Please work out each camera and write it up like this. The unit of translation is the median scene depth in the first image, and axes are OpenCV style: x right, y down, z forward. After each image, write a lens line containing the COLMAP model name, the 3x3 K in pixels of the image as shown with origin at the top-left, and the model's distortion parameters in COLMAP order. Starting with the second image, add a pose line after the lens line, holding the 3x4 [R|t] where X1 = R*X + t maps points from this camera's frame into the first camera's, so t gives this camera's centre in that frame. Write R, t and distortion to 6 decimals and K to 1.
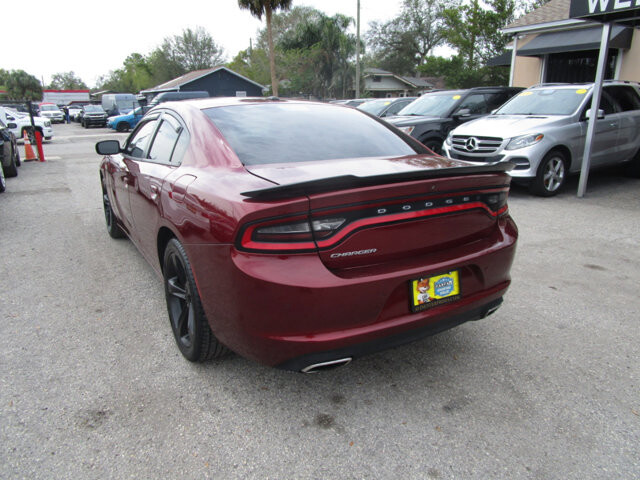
lens RADIAL K [[459.4, 0, 326.0], [0, 459.4, 243.6], [0, 0, 1]] dist [-0.016203, 0.005369]
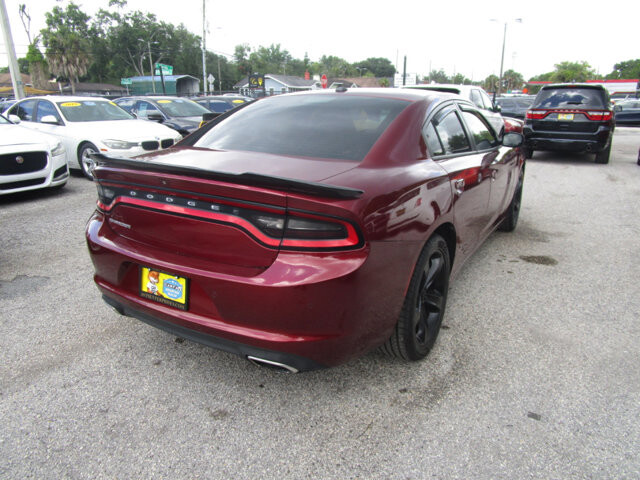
lens RADIAL K [[459.4, 0, 319.6], [0, 459.4, 237.3], [0, 0, 1]] dist [-0.016203, 0.005369]
pose [[0.470411, 0.266031, -0.841392, 1.115388], [-0.260225, 0.952896, 0.155797, -0.224581], [0.843206, 0.145662, 0.517481, 0.711949]]
